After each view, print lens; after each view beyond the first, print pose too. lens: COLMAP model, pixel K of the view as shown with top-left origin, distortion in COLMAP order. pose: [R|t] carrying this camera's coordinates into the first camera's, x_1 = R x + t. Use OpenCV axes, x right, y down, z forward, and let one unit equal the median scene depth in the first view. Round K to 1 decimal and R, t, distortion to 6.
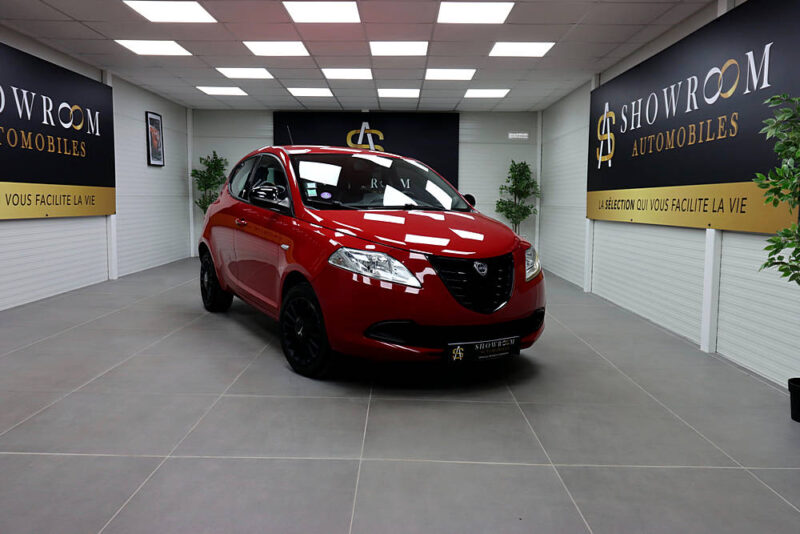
lens RADIAL K [[626.1, 0, 403.2], [0, 626.1, 263.3], [0, 0, 1]] dist [0.014704, -0.006618]
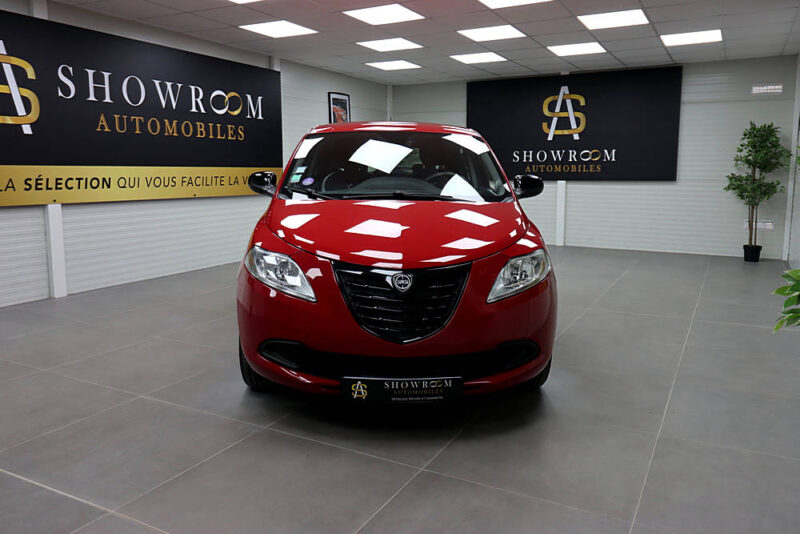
lens RADIAL K [[626.1, 0, 402.8], [0, 626.1, 260.3], [0, 0, 1]] dist [0.014704, -0.006618]
pose [[0.883515, 0.057192, -0.464897, 0.292143], [-0.037746, 0.997983, 0.051038, -0.034829], [0.466879, -0.027545, 0.883892, 0.207878]]
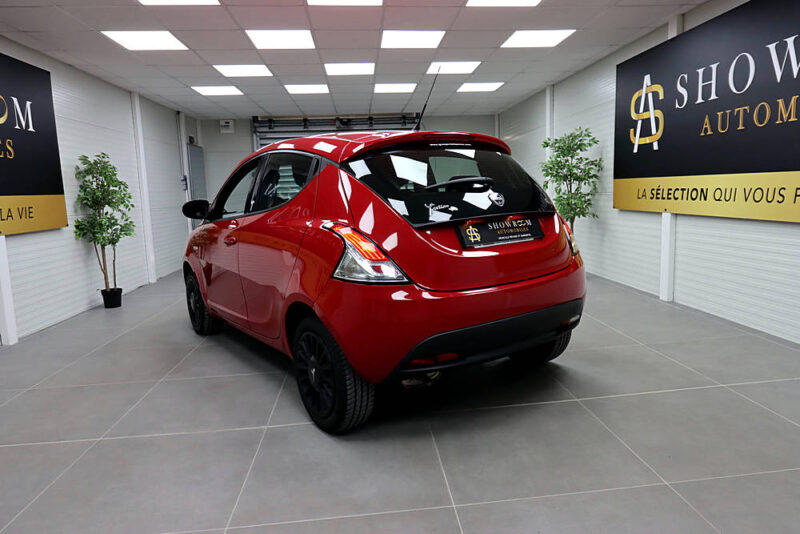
lens RADIAL K [[537.9, 0, 404.1], [0, 537.9, 266.5], [0, 0, 1]] dist [0.010474, -0.006777]
pose [[-0.997075, 0.039404, -0.065494, -0.127316], [0.022687, 0.970827, 0.238707, -0.181112], [0.072989, 0.236523, -0.968881, 1.604718]]
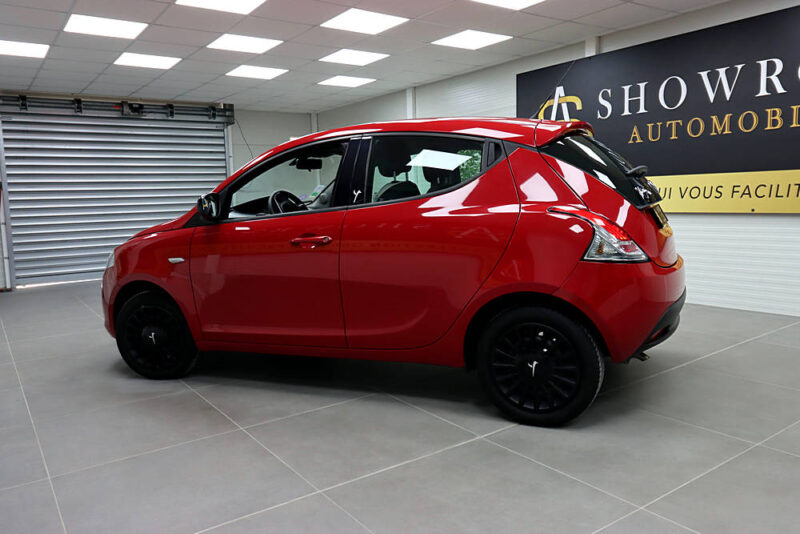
lens RADIAL K [[626.1, 0, 414.1], [0, 626.1, 271.1], [0, 0, 1]] dist [0.014704, -0.006618]
pose [[-0.818698, 0.089705, -0.567175, 0.281952], [-0.029994, 0.979694, 0.198243, -0.157427], [0.573441, 0.179313, -0.799383, 1.509484]]
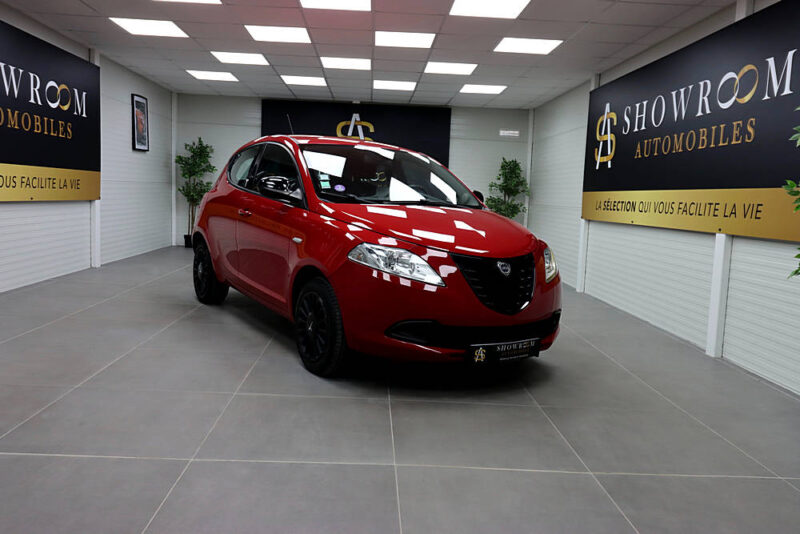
lens RADIAL K [[626.1, 0, 403.0], [0, 626.1, 263.4], [0, 0, 1]] dist [0.014704, -0.006618]
pose [[0.998497, 0.026767, 0.047833, -0.049851], [-0.027245, 0.999585, 0.009375, -0.002600], [-0.047562, -0.010664, 0.998811, 0.019444]]
